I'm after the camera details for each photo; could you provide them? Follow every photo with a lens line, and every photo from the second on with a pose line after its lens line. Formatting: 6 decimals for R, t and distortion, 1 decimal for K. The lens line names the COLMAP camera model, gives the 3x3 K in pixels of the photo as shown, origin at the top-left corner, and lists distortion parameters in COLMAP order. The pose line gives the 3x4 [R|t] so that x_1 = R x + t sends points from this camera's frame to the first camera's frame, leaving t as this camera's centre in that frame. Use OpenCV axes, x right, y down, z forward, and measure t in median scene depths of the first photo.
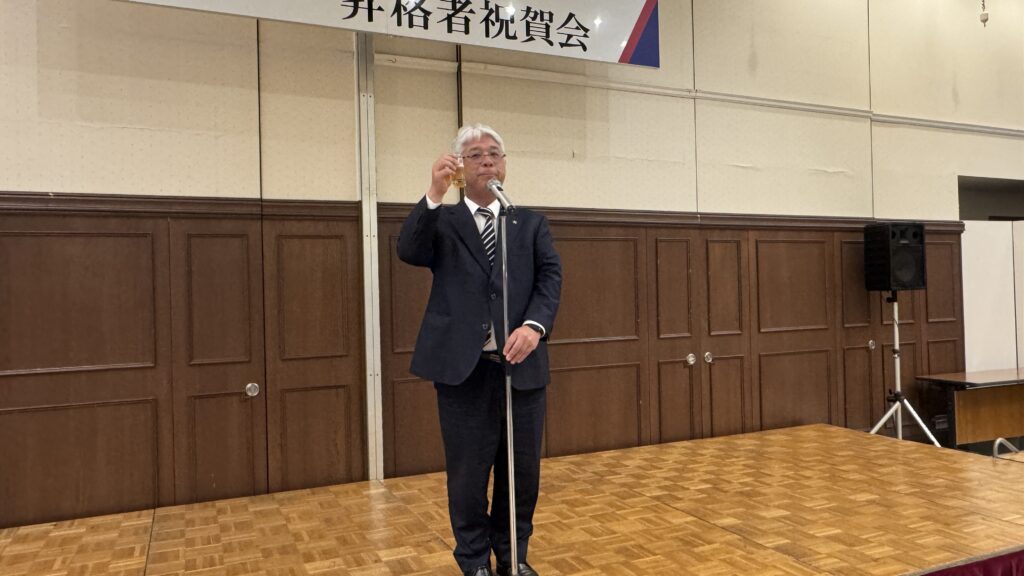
lens RADIAL K [[707.0, 0, 512.0], [0, 707.0, 288.0], [0, 0, 1]] dist [-0.004349, -0.003145]
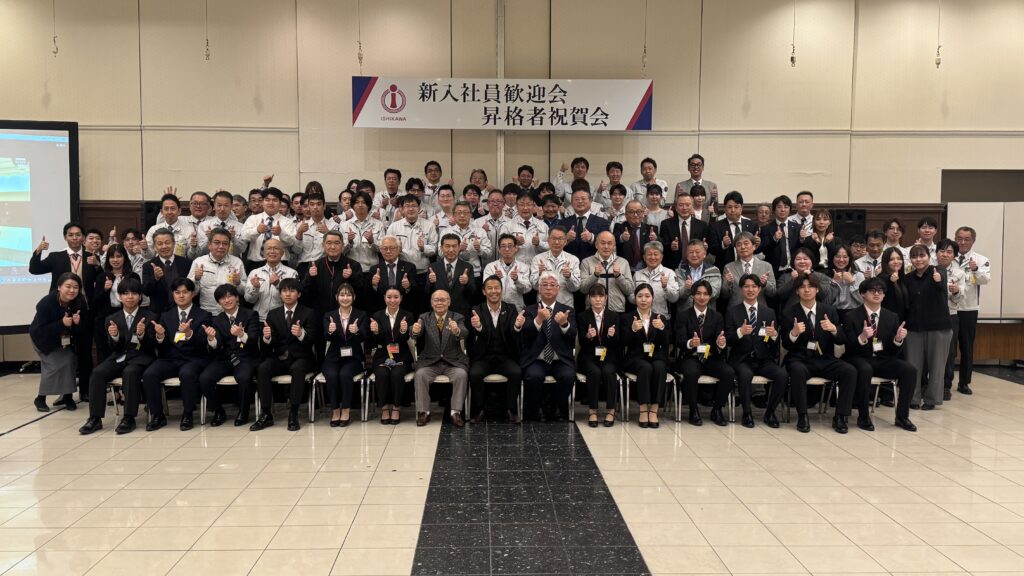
lens RADIAL K [[1000.5, 0, 512.0], [0, 1000.5, 288.0], [0, 0, 1]] dist [0.005277, -0.000581]
pose [[0.922476, 0.056142, -0.381950, 0.959152], [-0.021475, 0.995300, 0.094431, -0.150138], [0.385456, -0.078908, 0.919346, -1.692846]]
